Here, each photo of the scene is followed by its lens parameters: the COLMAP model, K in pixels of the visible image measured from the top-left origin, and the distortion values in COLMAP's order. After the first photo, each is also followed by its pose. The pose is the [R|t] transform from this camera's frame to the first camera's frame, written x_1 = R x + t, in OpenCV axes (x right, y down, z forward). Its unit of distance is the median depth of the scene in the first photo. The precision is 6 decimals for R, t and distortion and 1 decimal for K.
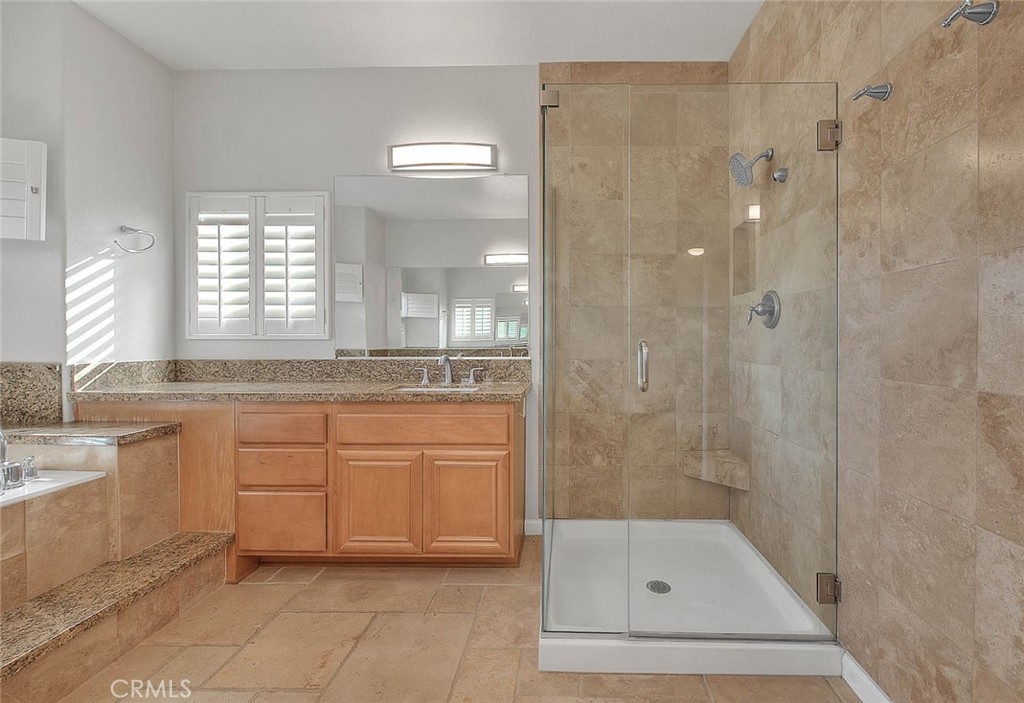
lens RADIAL K [[437.9, 0, 558.1], [0, 437.9, 344.9], [0, 0, 1]] dist [-0.002322, -0.000582]
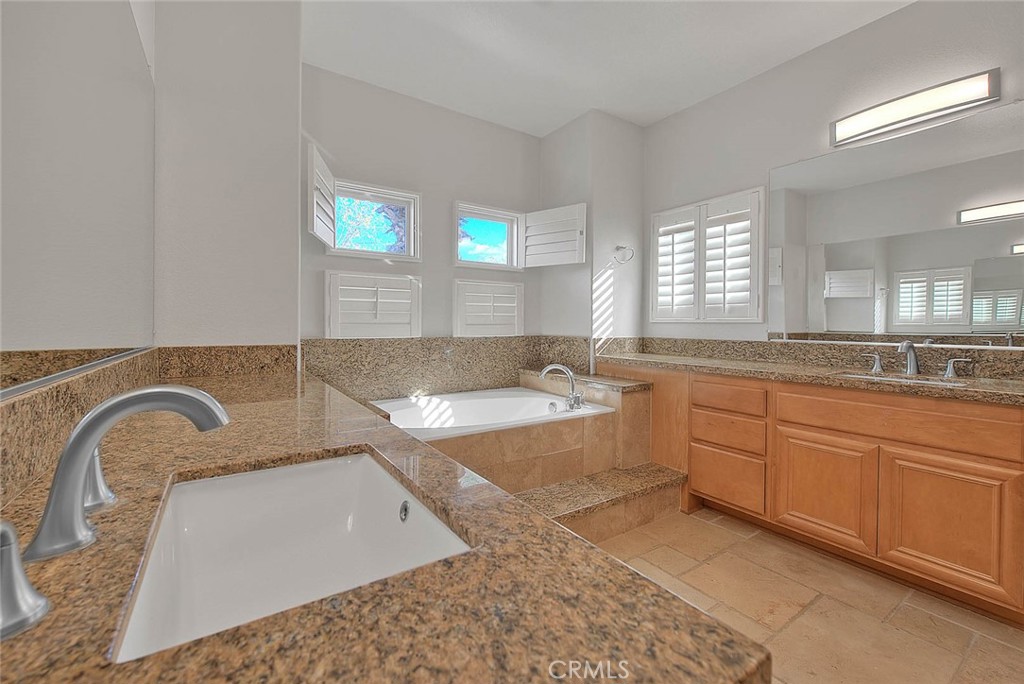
lens RADIAL K [[422.8, 0, 508.8], [0, 422.8, 326.4], [0, 0, 1]] dist [-0.000819, -0.000918]
pose [[0.571294, 0.009407, -0.820691, -0.027159], [-0.011854, 0.999925, 0.003210, 0.001180], [0.820660, 0.007895, 0.571363, -0.128654]]
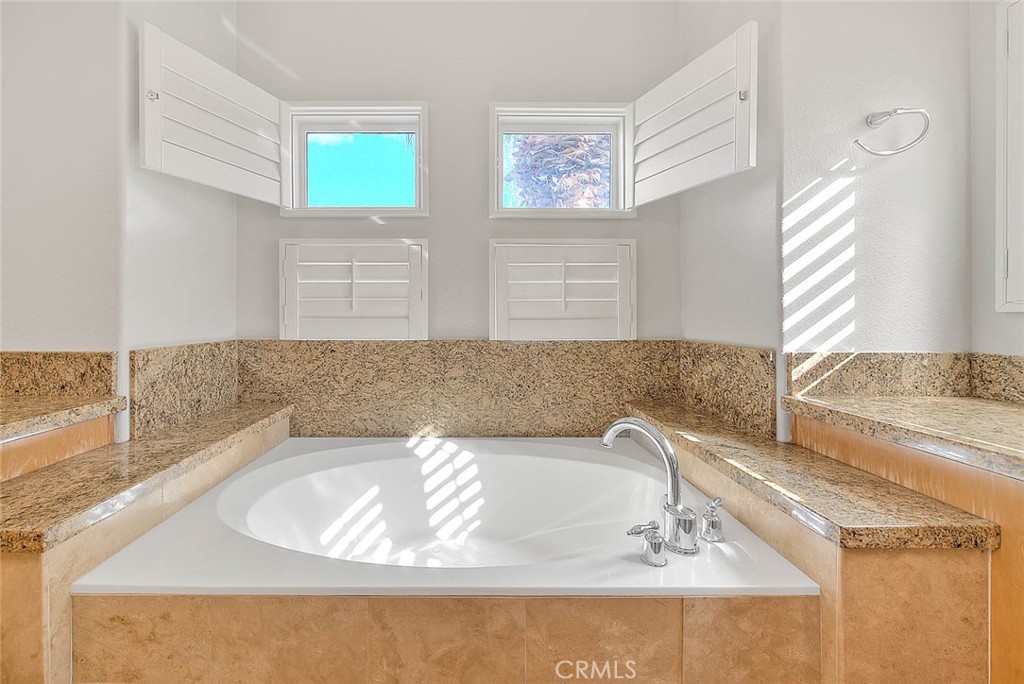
lens RADIAL K [[435.0, 0, 471.0], [0, 435.0, 316.8], [0, 0, 1]] dist [-0.006774, -0.000521]
pose [[0.019418, 0.003047, -0.999807, -0.462361], [-0.008575, 0.999959, 0.002881, -0.004409], [0.999775, 0.008518, 0.019443, 0.490962]]
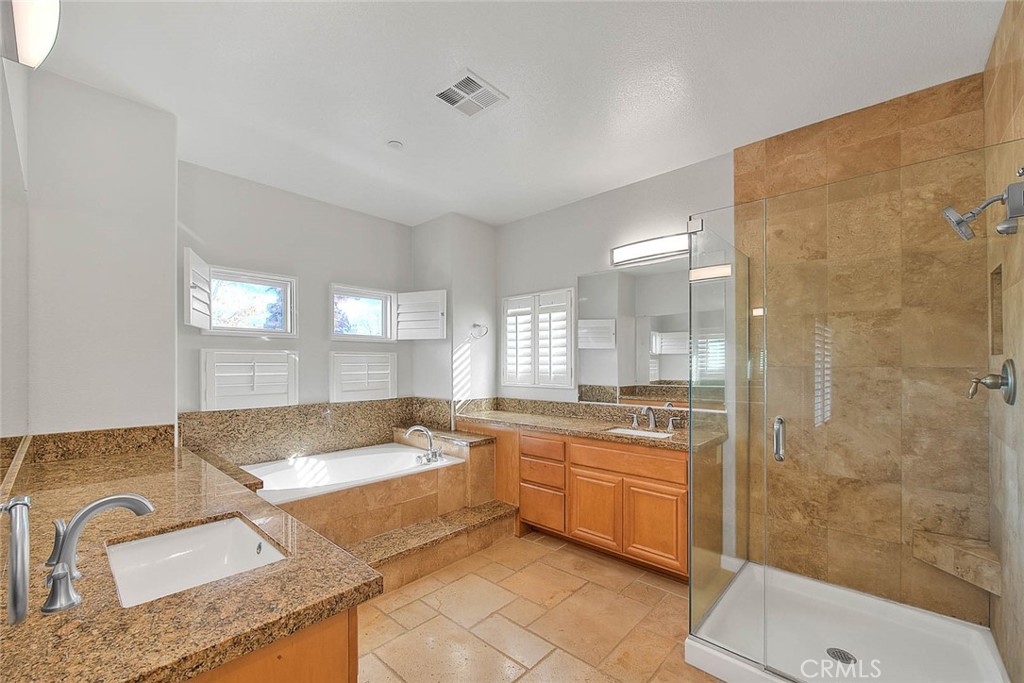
lens RADIAL K [[417.1, 0, 511.1], [0, 417.1, 363.6], [0, 0, 1]] dist [-0.001840, -0.000570]
pose [[0.748537, -0.002264, -0.663089, 0.276096], [-0.004031, 0.999960, -0.007965, -0.097937], [0.663081, 0.008635, 0.748498, -0.203490]]
